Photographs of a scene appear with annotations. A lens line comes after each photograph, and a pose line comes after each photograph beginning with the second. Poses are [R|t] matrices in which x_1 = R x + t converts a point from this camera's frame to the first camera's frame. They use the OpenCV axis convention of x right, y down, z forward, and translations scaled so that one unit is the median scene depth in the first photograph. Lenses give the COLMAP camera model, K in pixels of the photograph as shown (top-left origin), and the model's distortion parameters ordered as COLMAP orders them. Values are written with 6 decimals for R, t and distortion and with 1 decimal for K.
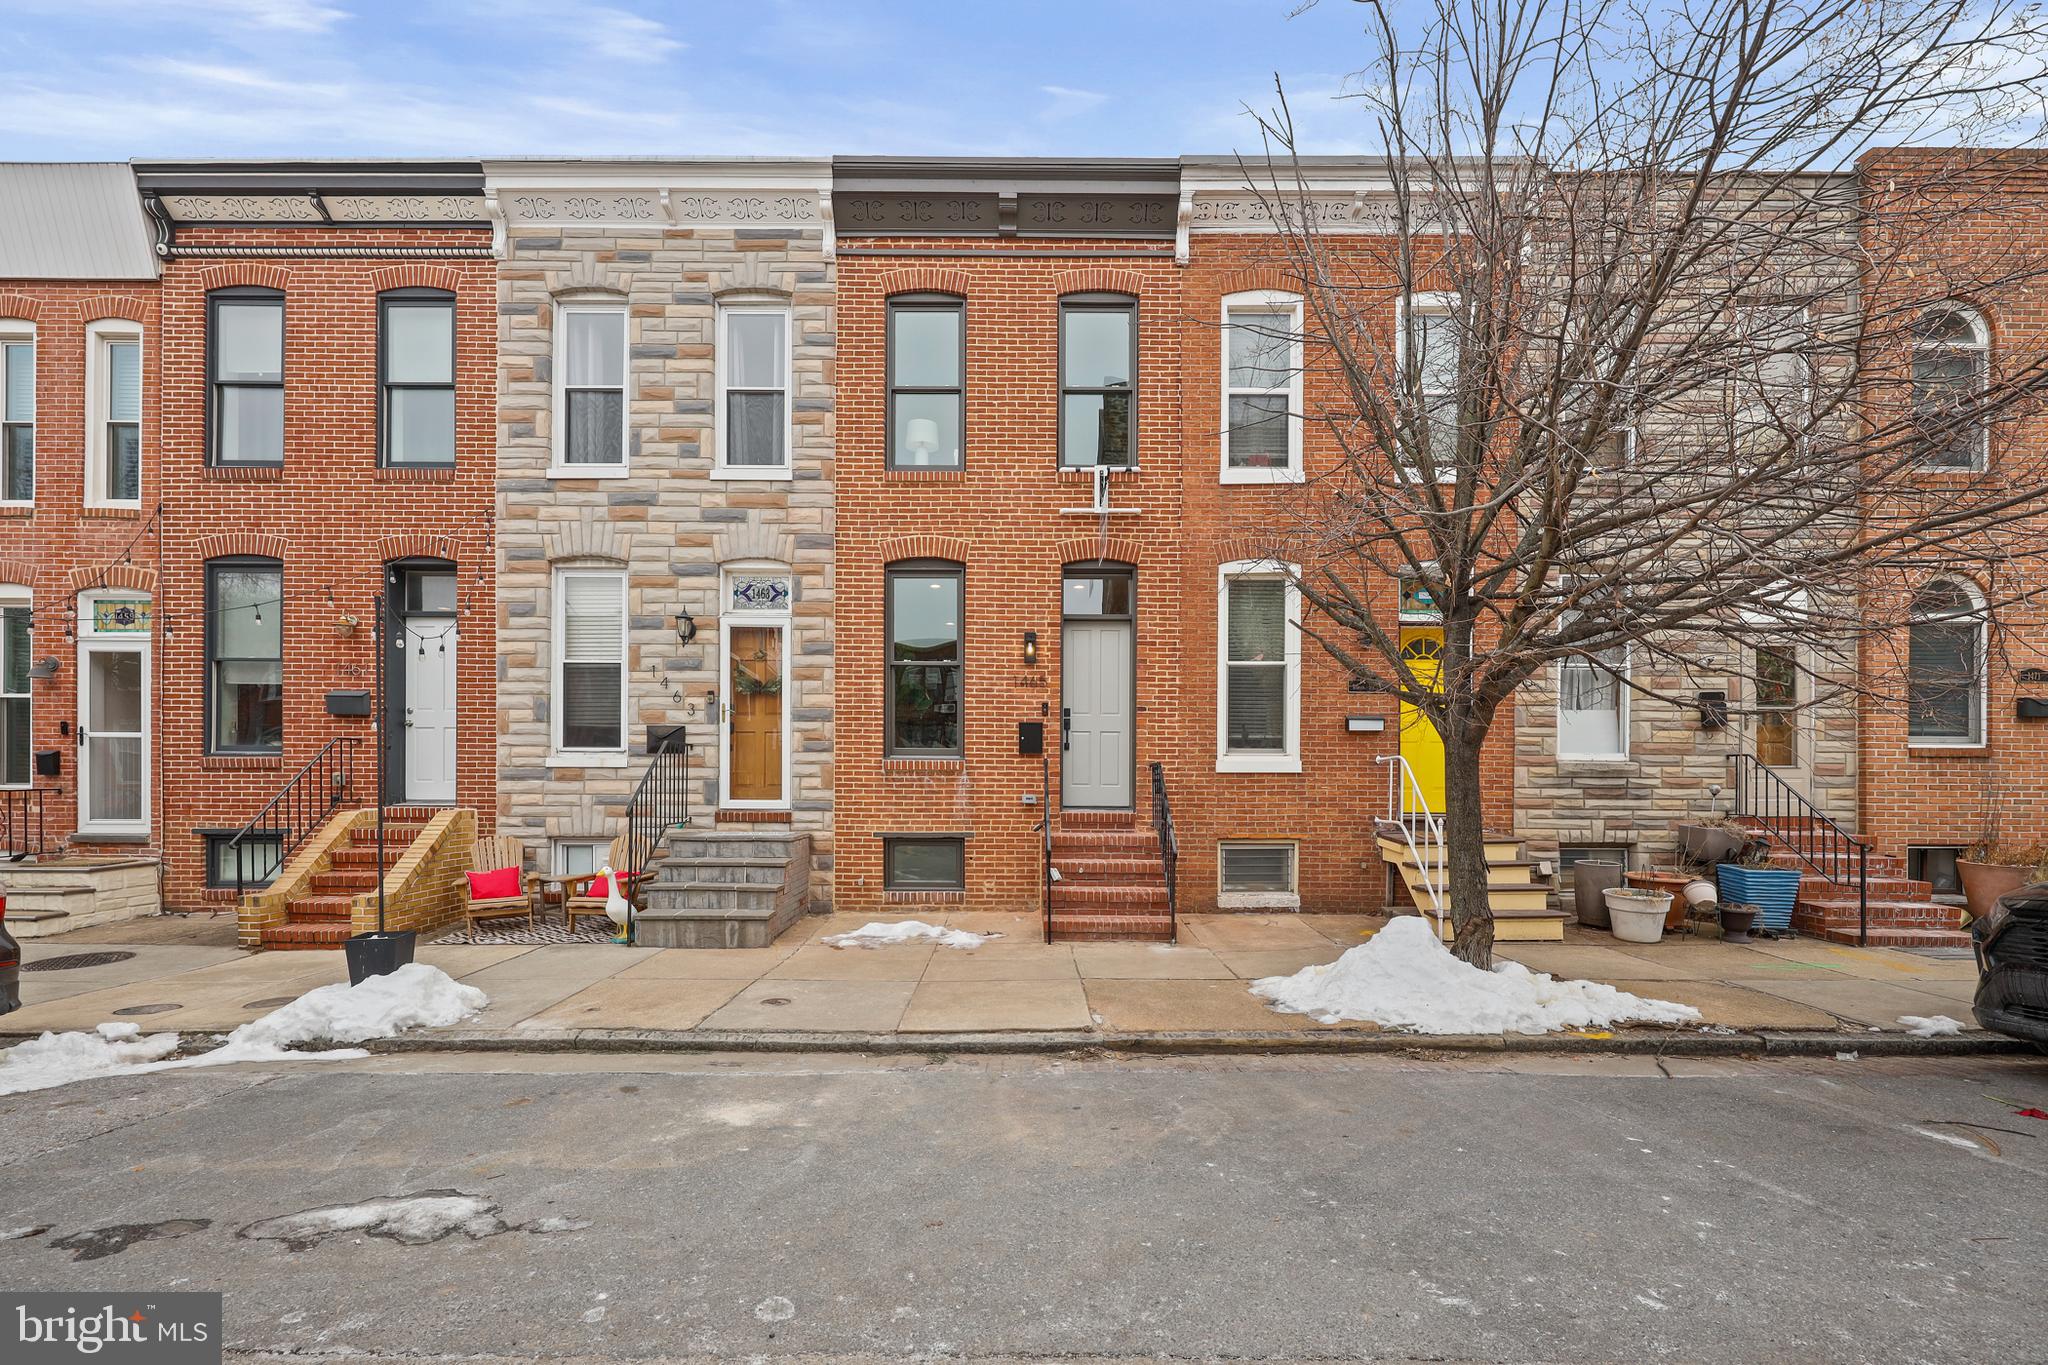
lens RADIAL K [[869.1, 0, 1020.6], [0, 869.1, 671.9], [0, 0, 1]] dist [-0.004614, -0.001391]
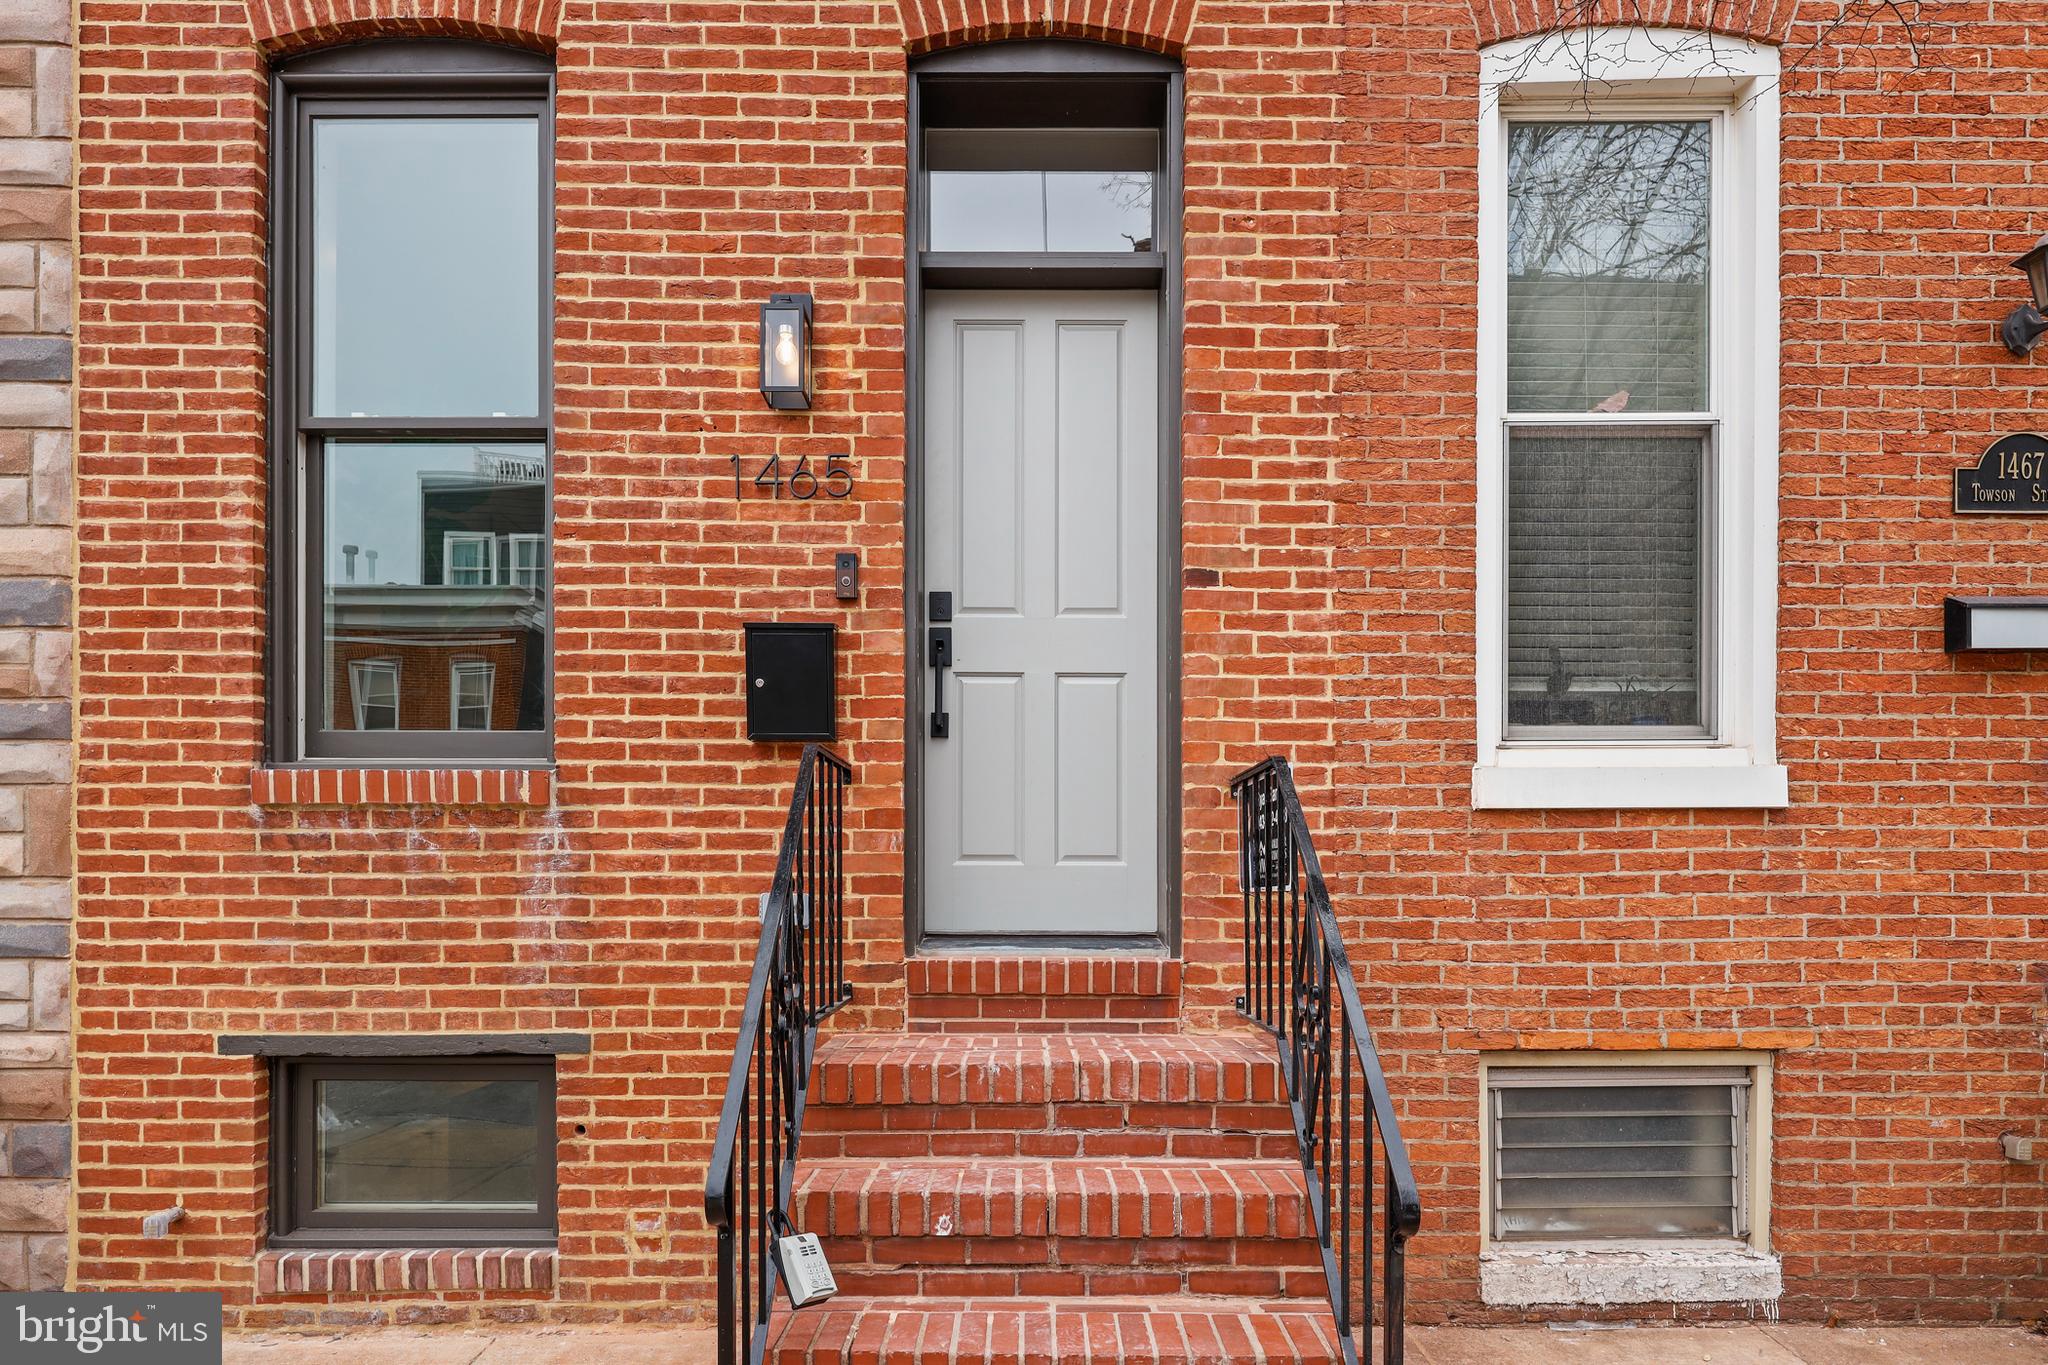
lens RADIAL K [[1408.2, 0, 1025.6], [0, 1408.2, 689.5], [0, 0, 1]] dist [-0.001311, 0.000566]
pose [[0.999576, -0.001472, 0.029089, 0.070612], [0.001791, 0.999939, -0.010942, 0.082119], [-0.029071, 0.010989, 0.999517, 0.555673]]
